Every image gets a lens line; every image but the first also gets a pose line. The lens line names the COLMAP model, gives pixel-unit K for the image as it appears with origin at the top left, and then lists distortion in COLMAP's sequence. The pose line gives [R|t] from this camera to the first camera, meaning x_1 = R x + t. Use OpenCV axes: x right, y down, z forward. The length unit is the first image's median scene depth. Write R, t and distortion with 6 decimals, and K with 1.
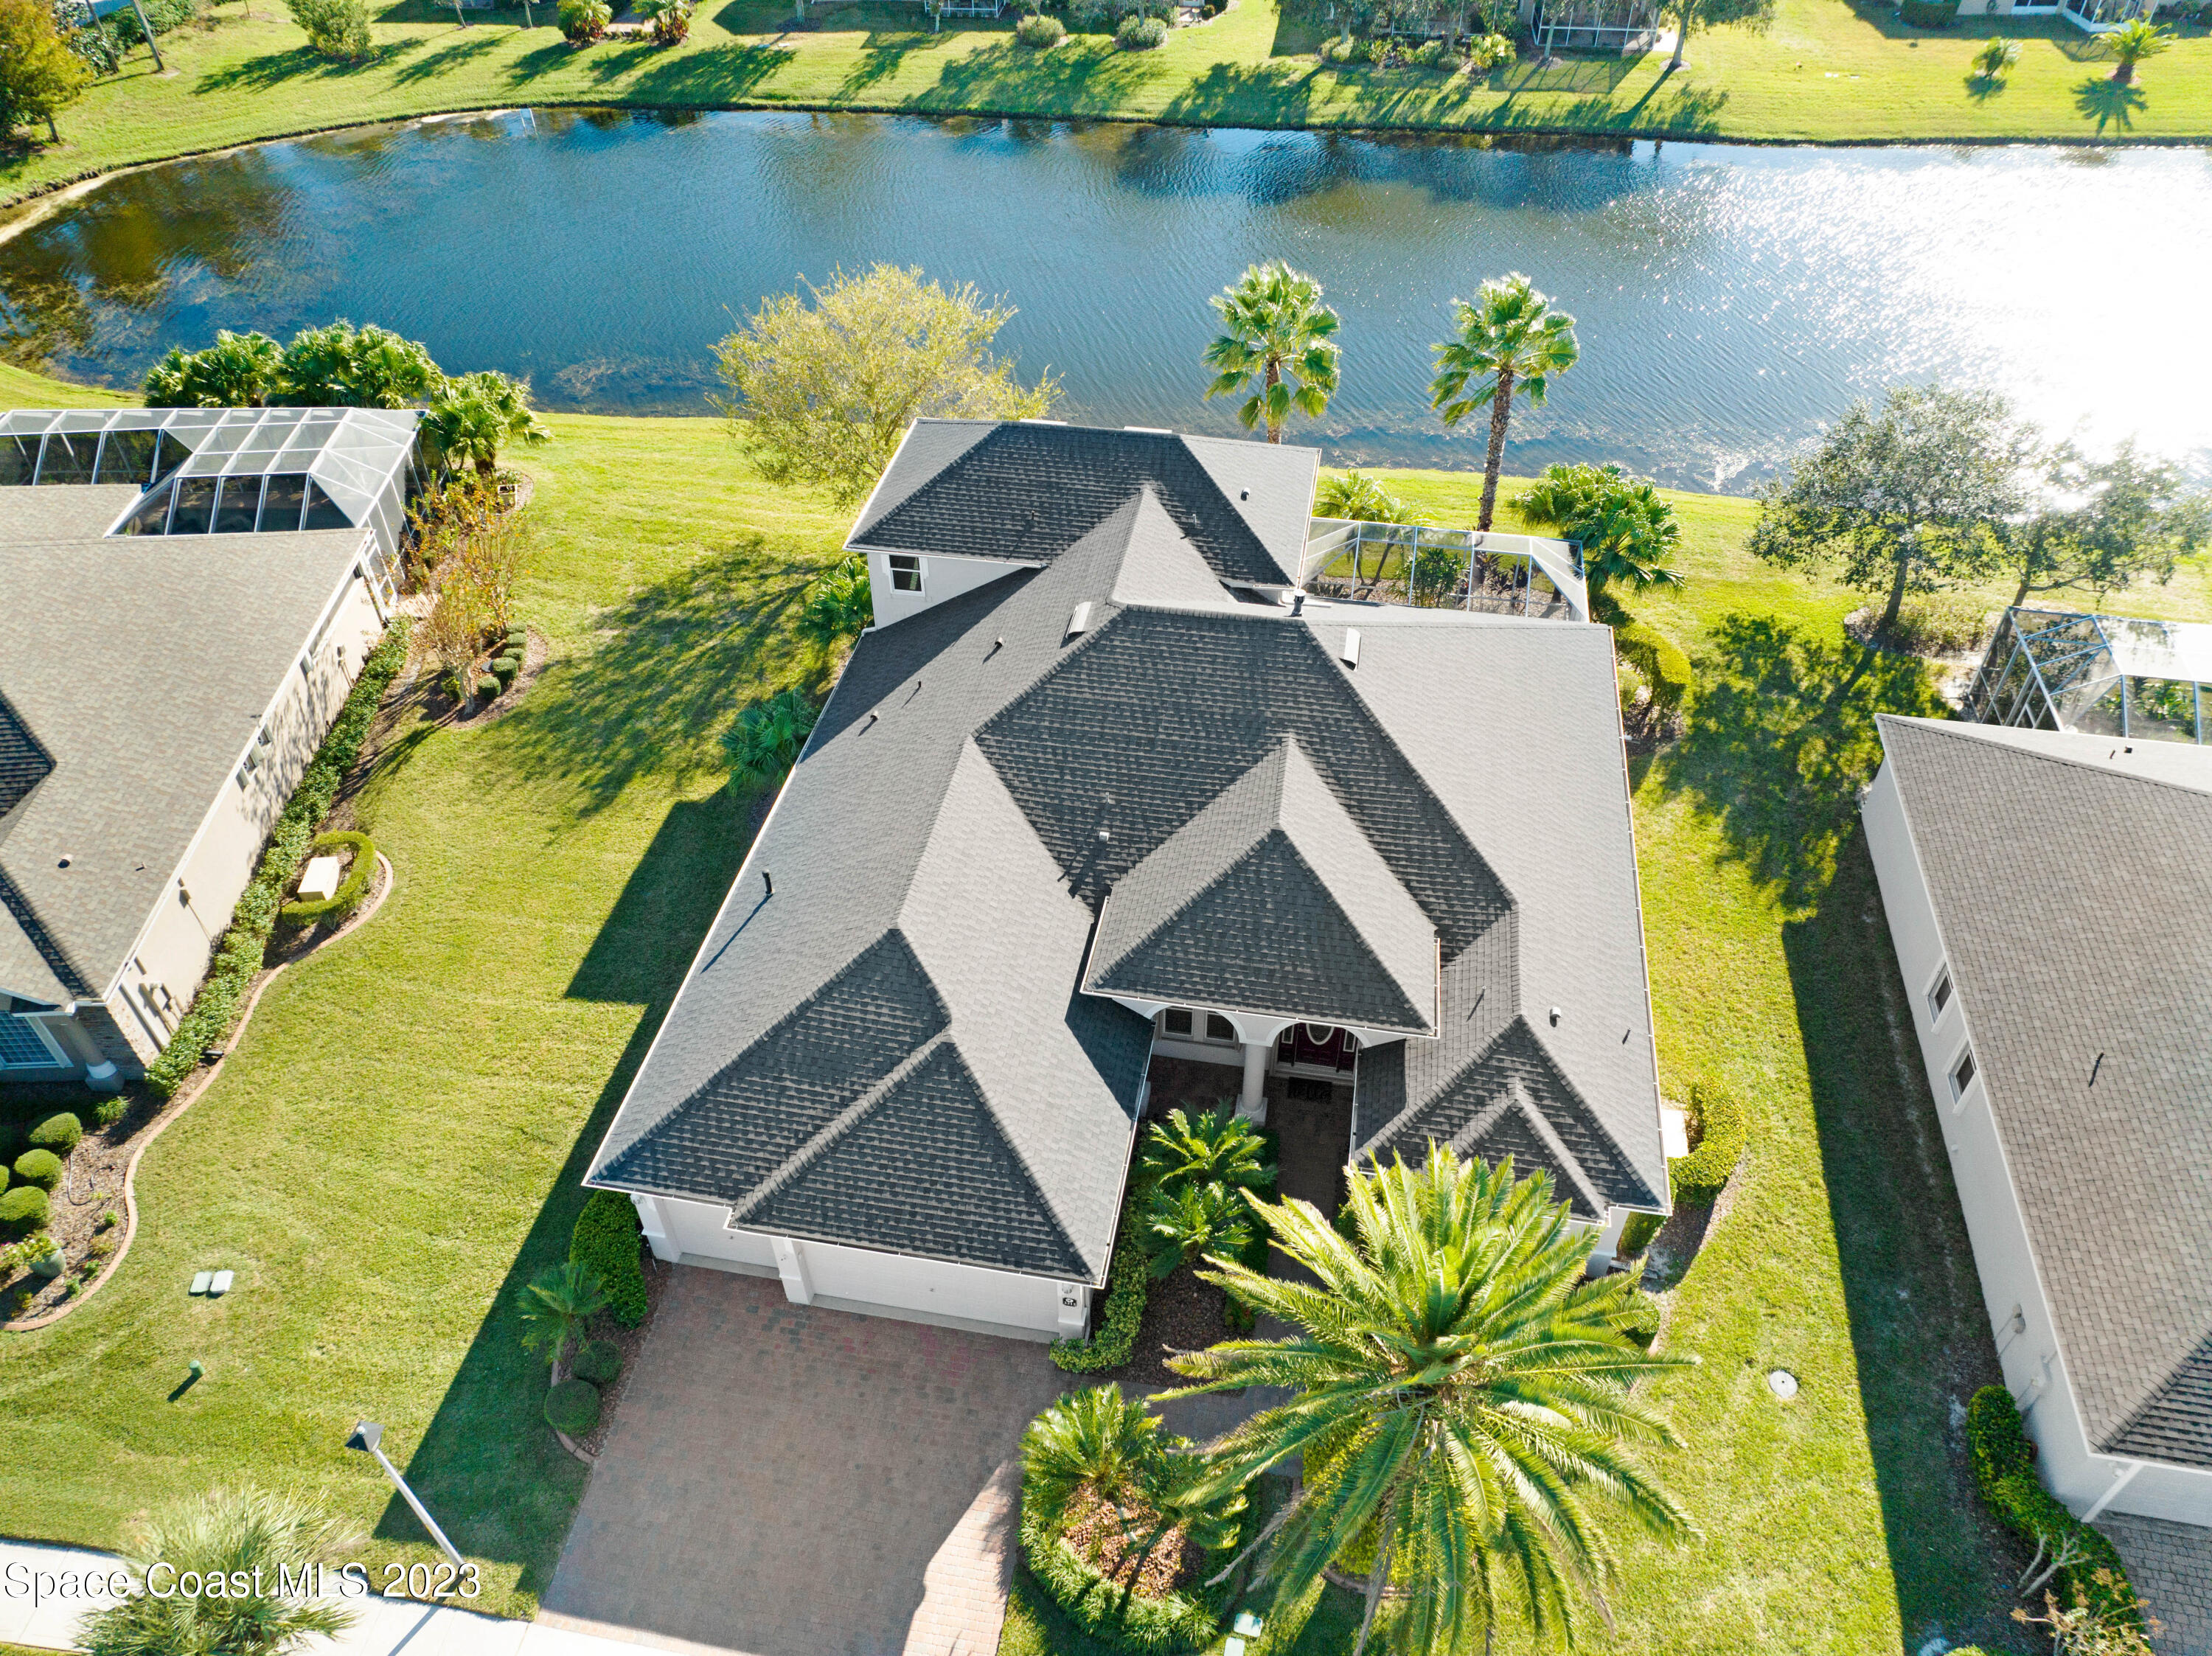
lens RADIAL K [[1564.1, 0, 1100.0], [0, 1564.1, 828.7], [0, 0, 1]] dist [-0.044921, 0.019339]
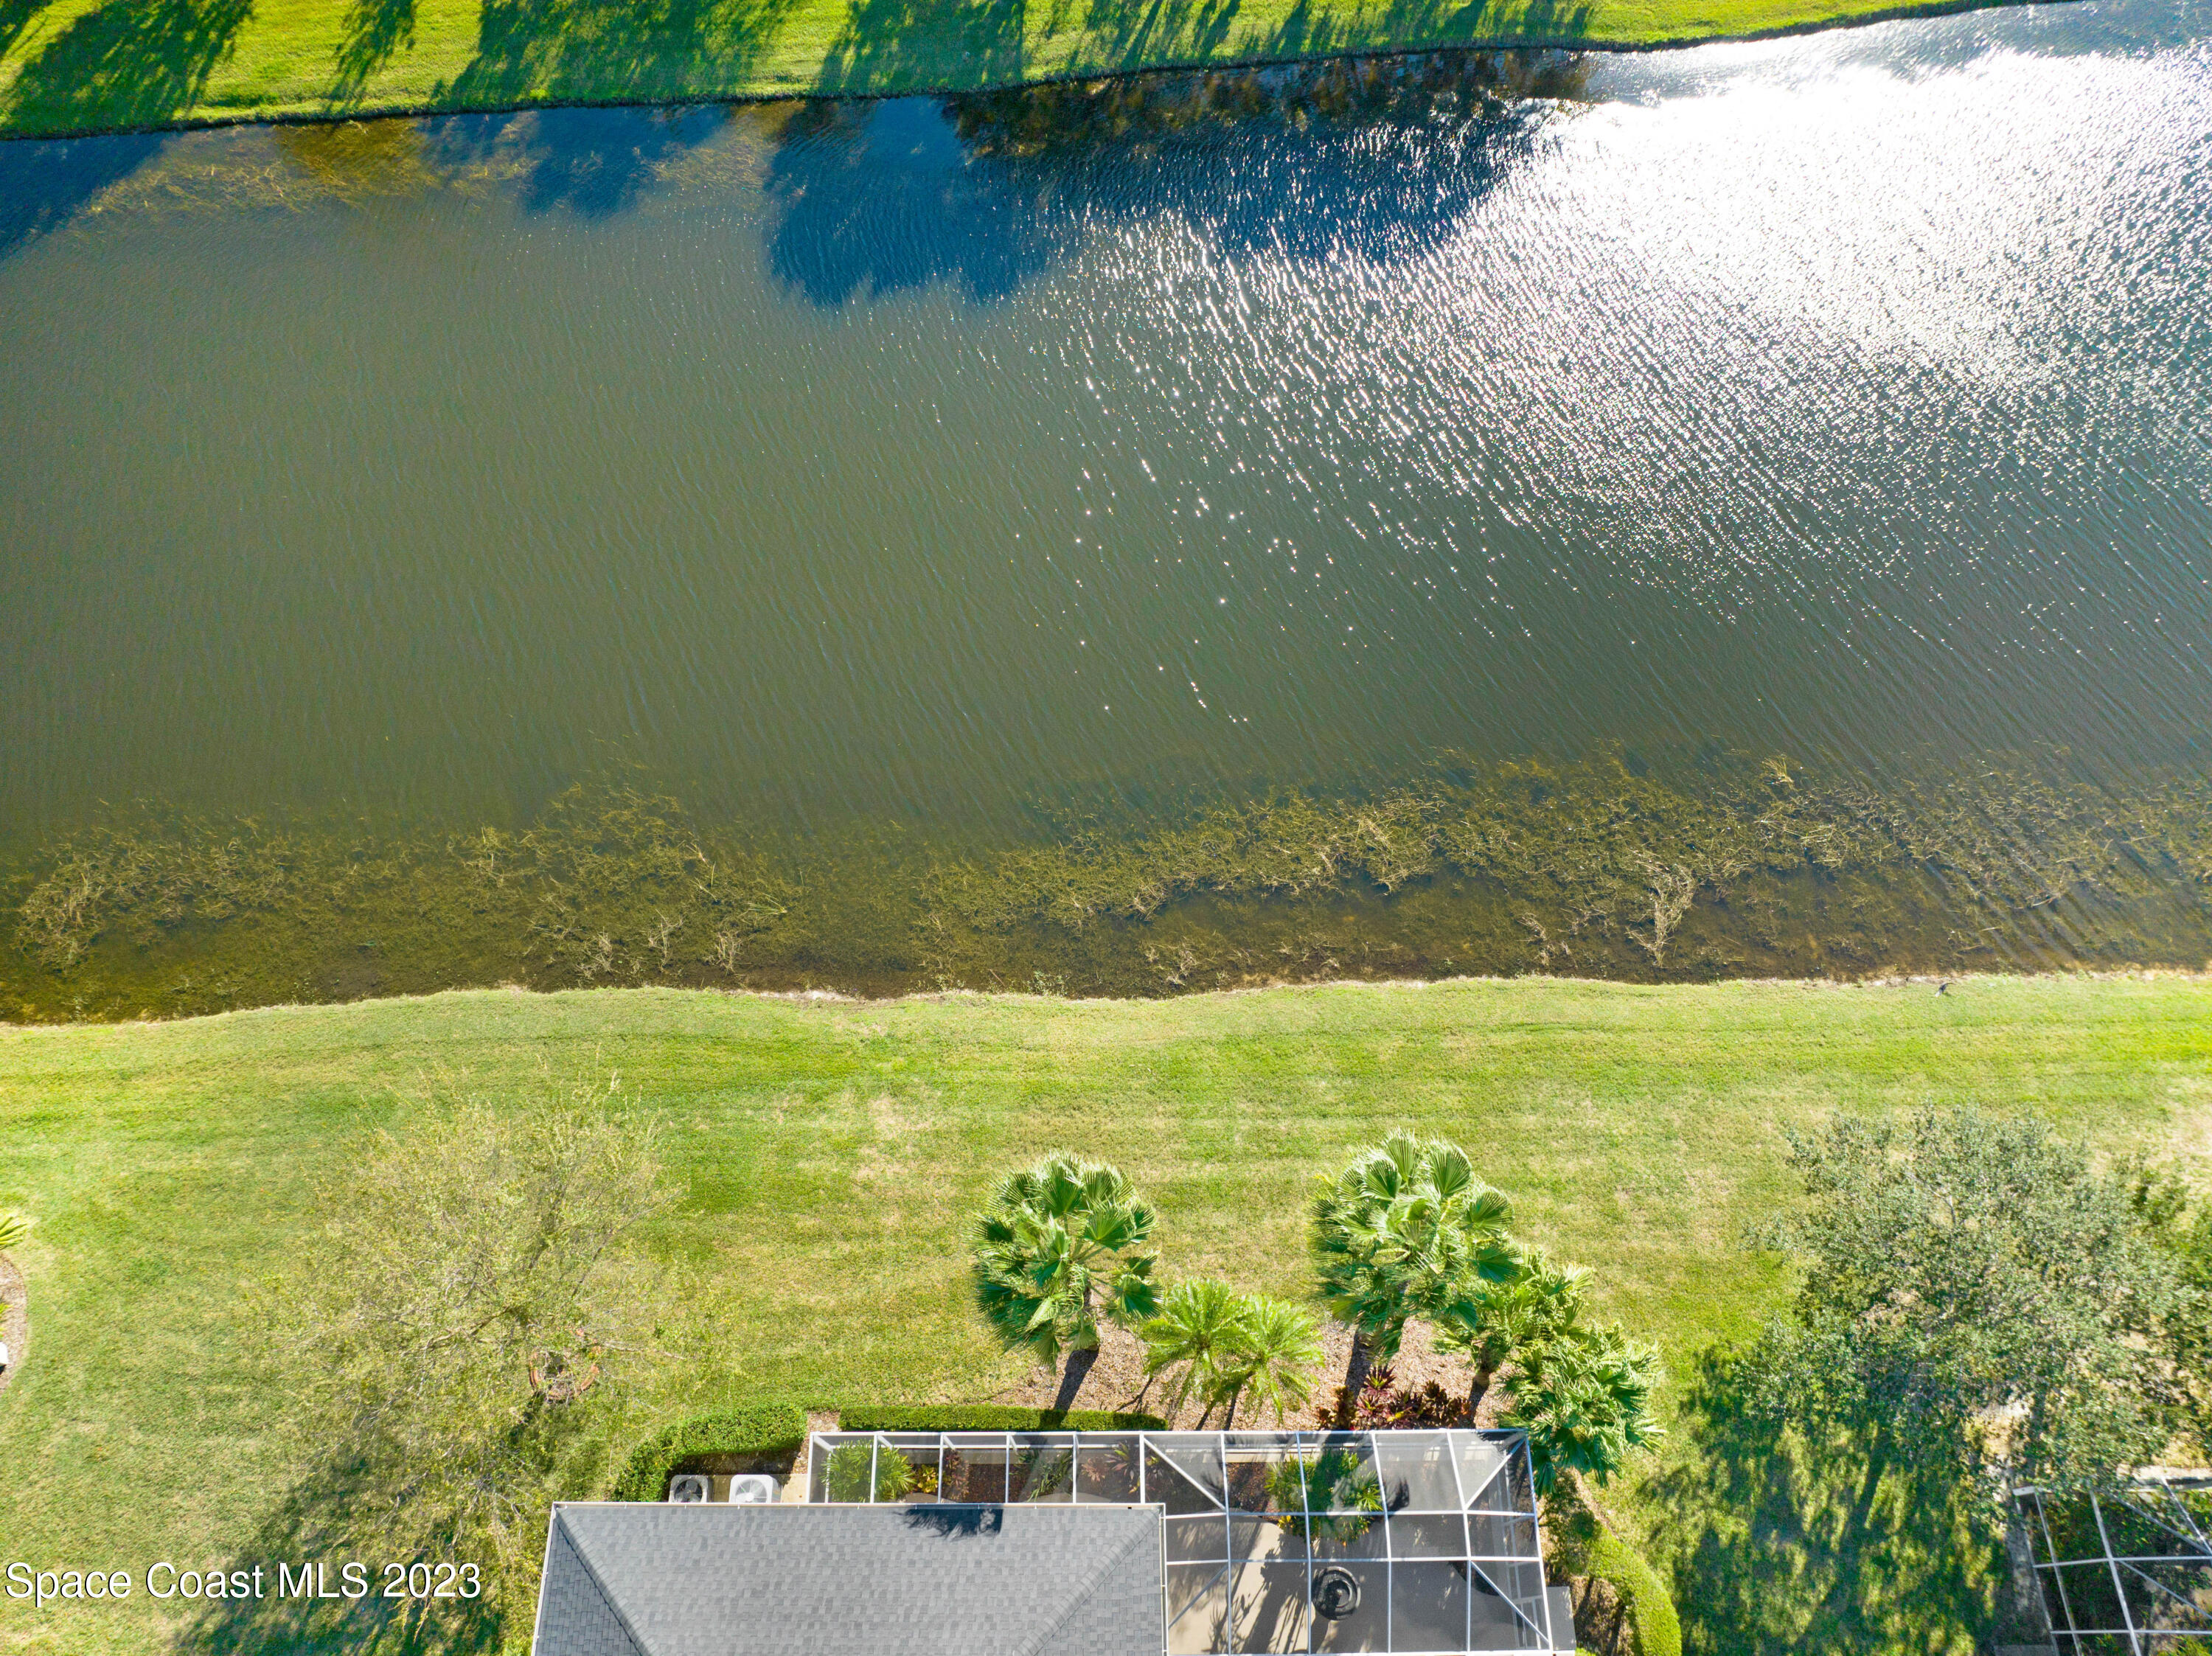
lens RADIAL K [[1564.1, 0, 1100.0], [0, 1564.1, 828.7], [0, 0, 1]] dist [-0.044921, 0.019339]
pose [[0.982950, -0.164180, 0.082786, 0.130335], [0.126884, 0.931520, 0.340840, -0.913056], [-0.133076, -0.324524, 0.936469, 0.567708]]
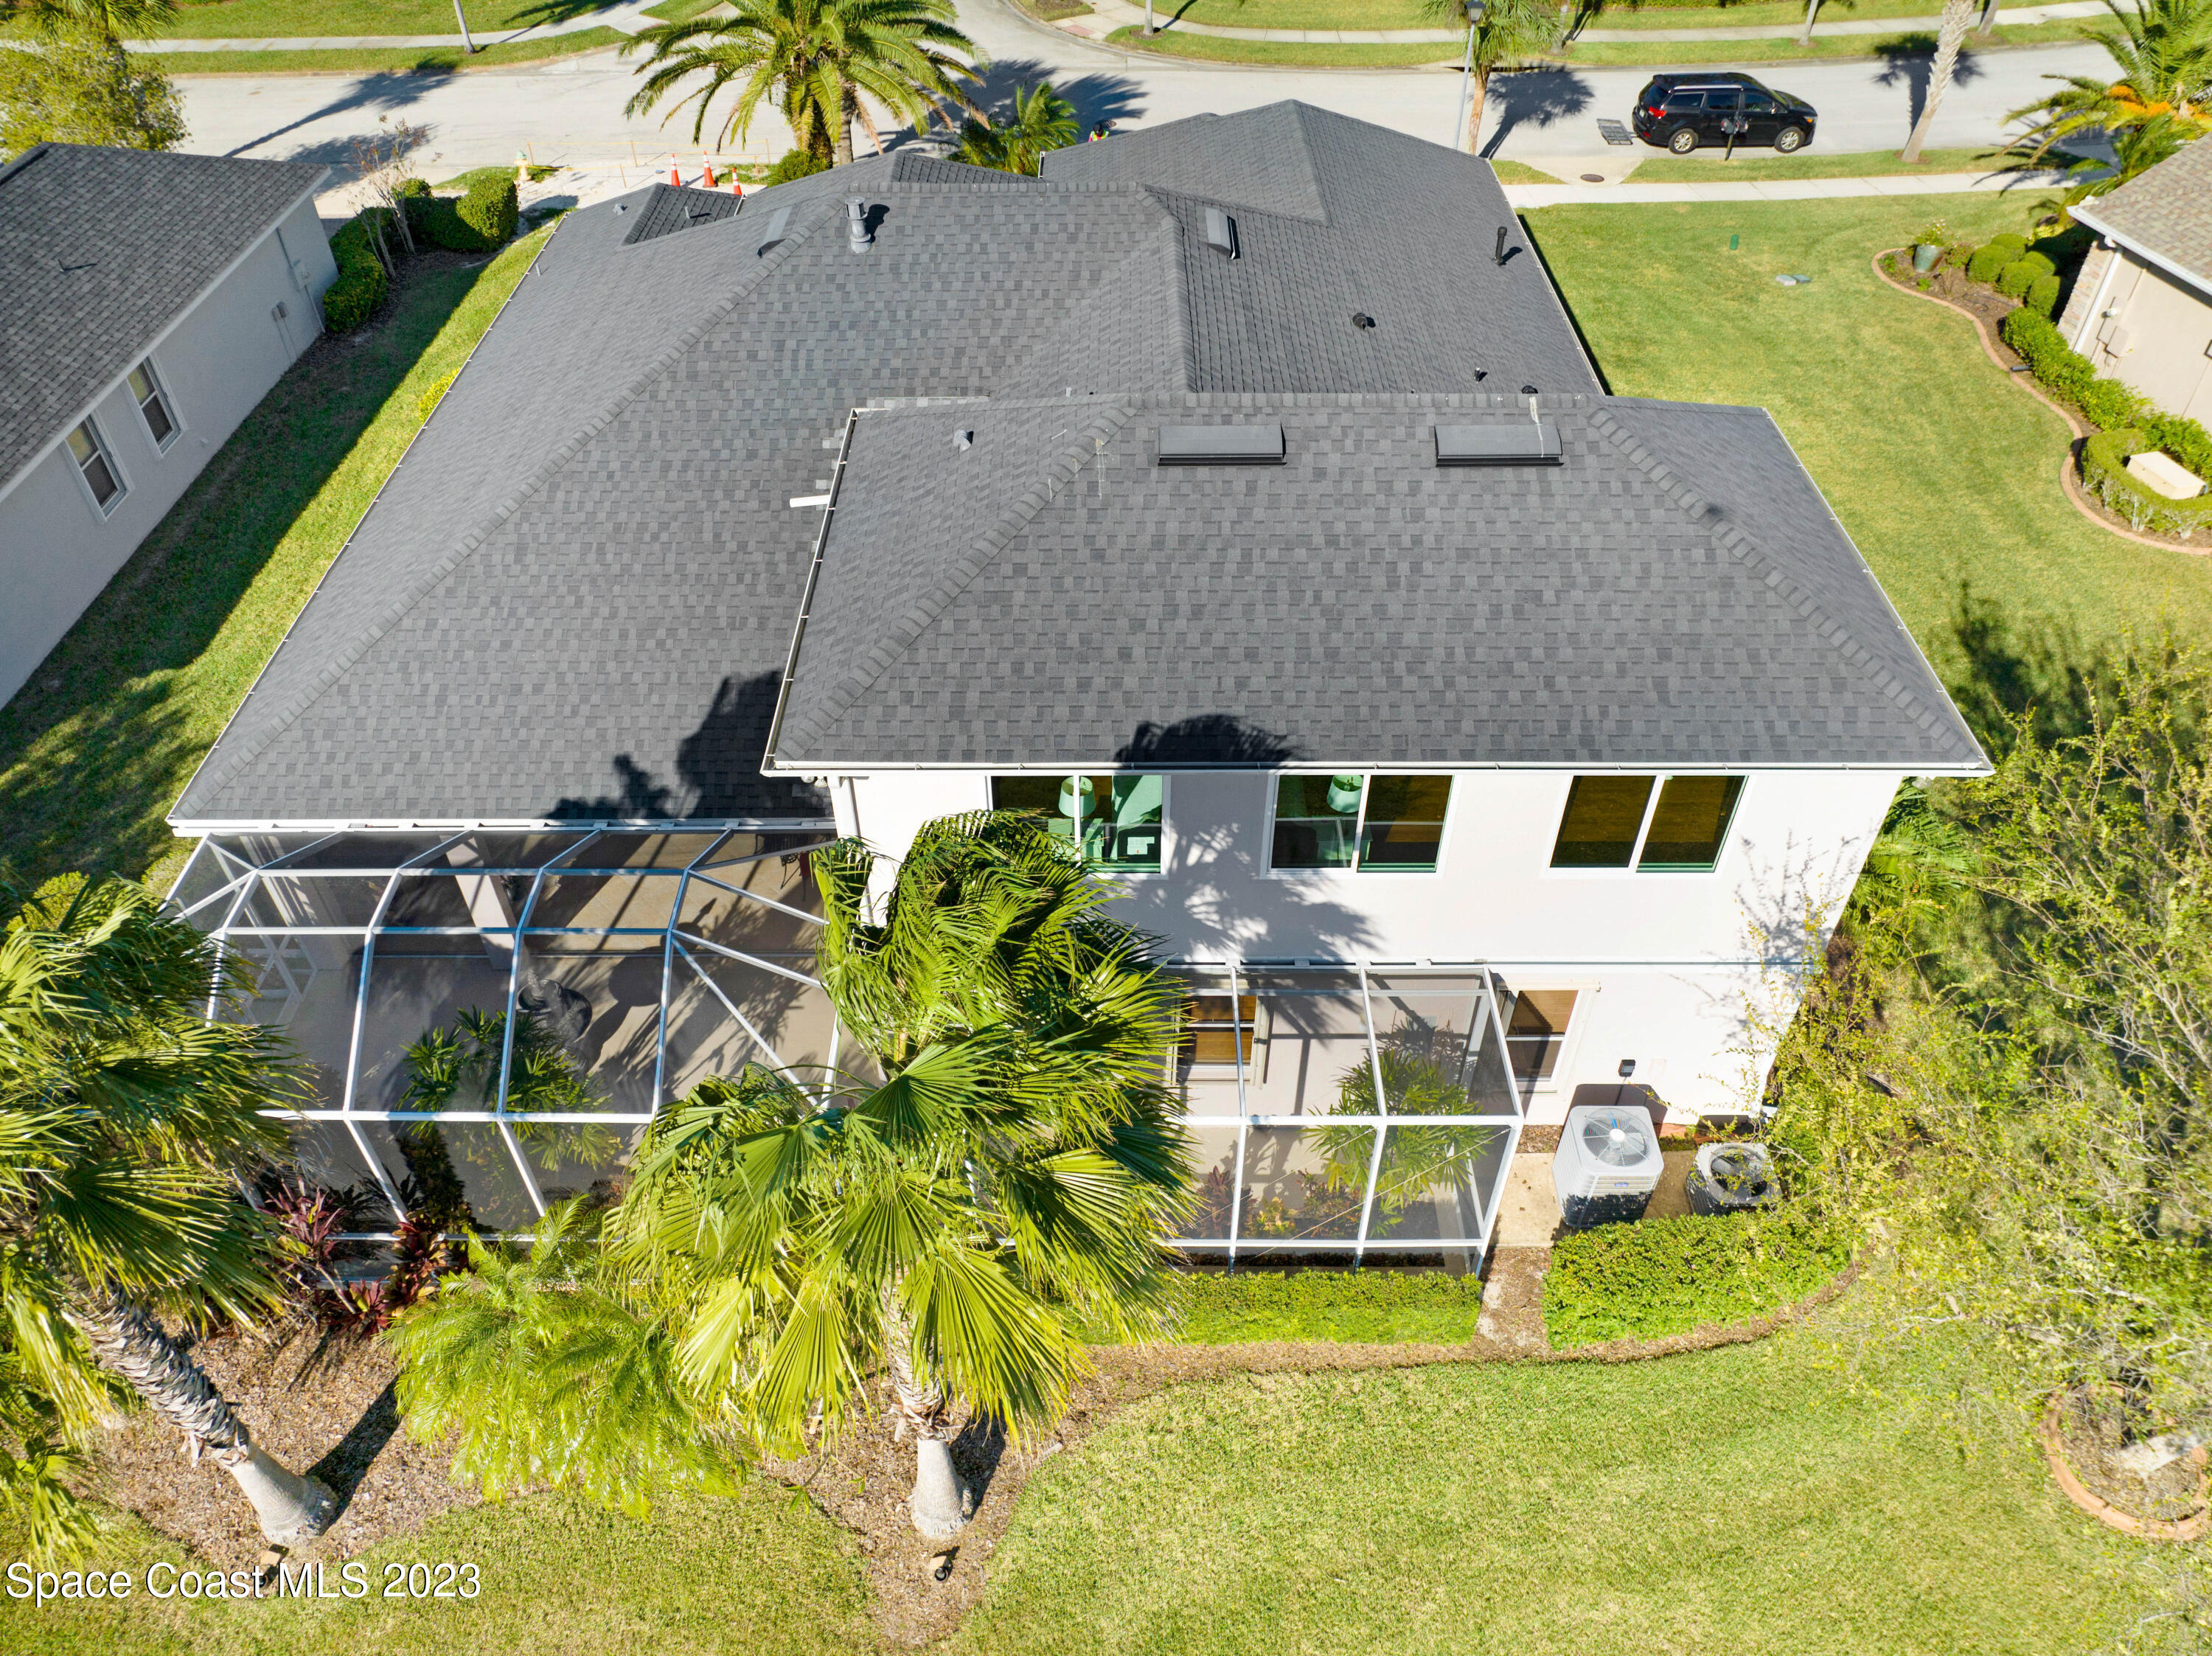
lens RADIAL K [[1560.3, 0, 1098.1], [0, 1560.3, 835.9], [0, 0, 1]] dist [-0.032578, -0.001333]
pose [[-0.985124, 0.132722, -0.109155, 0.132346], [-0.097923, 0.088415, 0.991259, -0.726489], [0.141213, 0.987202, -0.074103, 1.288418]]
